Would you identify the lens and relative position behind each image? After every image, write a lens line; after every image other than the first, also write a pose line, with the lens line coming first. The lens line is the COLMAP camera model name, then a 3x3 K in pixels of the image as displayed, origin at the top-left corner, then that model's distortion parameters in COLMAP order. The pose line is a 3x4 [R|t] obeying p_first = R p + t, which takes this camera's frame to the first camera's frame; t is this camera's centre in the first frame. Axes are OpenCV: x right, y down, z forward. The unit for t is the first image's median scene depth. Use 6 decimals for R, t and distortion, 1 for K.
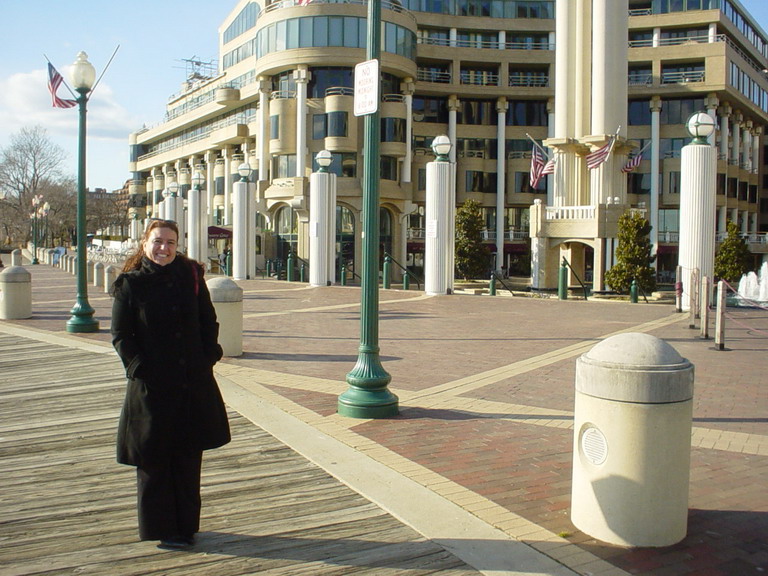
lens RADIAL K [[758.9, 0, 380.4], [0, 758.9, 288.6], [0, 0, 1]] dist [-0.092458, 0.000000]
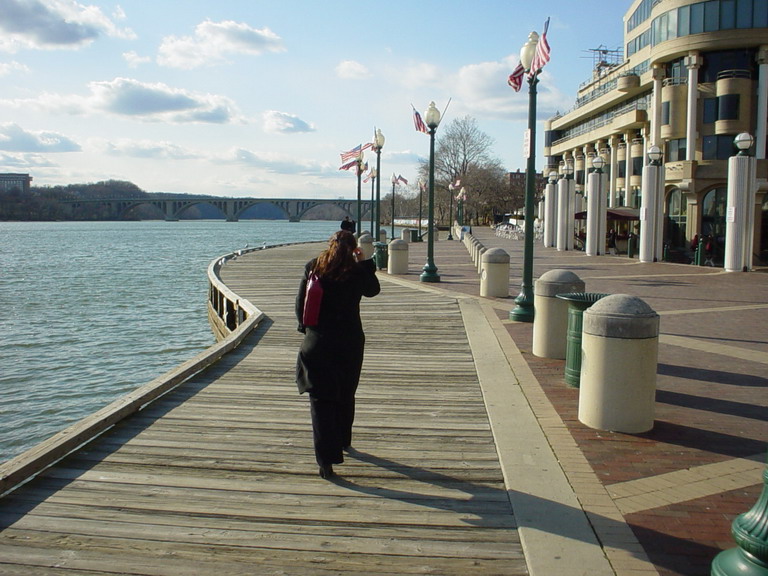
lens RADIAL K [[830.6, 0, 376.8], [0, 830.6, 290.6], [0, 0, 1]] dist [-0.092227, 0.000000]
pose [[0.840366, 0.048165, -0.539874, 0.253317], [-0.034693, 0.998781, 0.035103, 0.009504], [0.540907, -0.010769, 0.841013, -0.293531]]
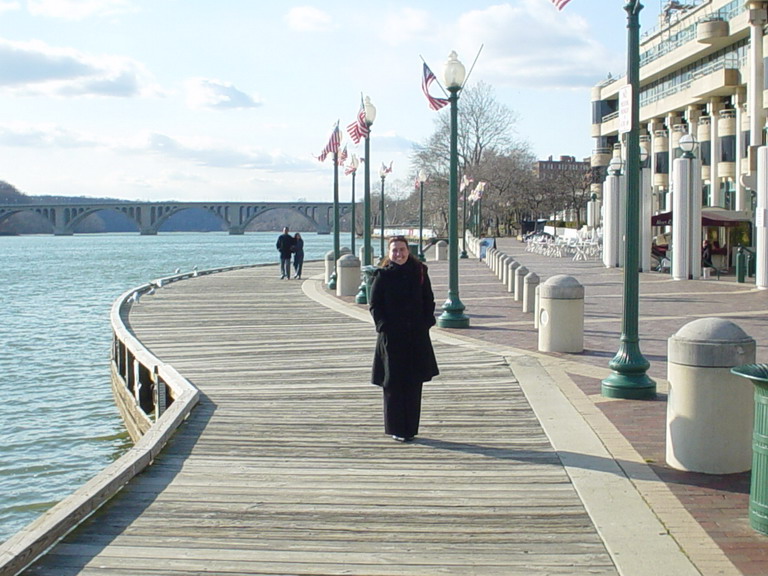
lens RADIAL K [[1167.8, 0, 387.6], [0, 1167.8, 286.6], [0, 0, 1]] dist [-0.092620, 0.000000]
pose [[0.856285, 0.015421, -0.516274, 0.211388], [-0.019197, 0.999814, -0.001976, 0.004792], [0.516147, 0.011602, 0.856421, -0.246928]]
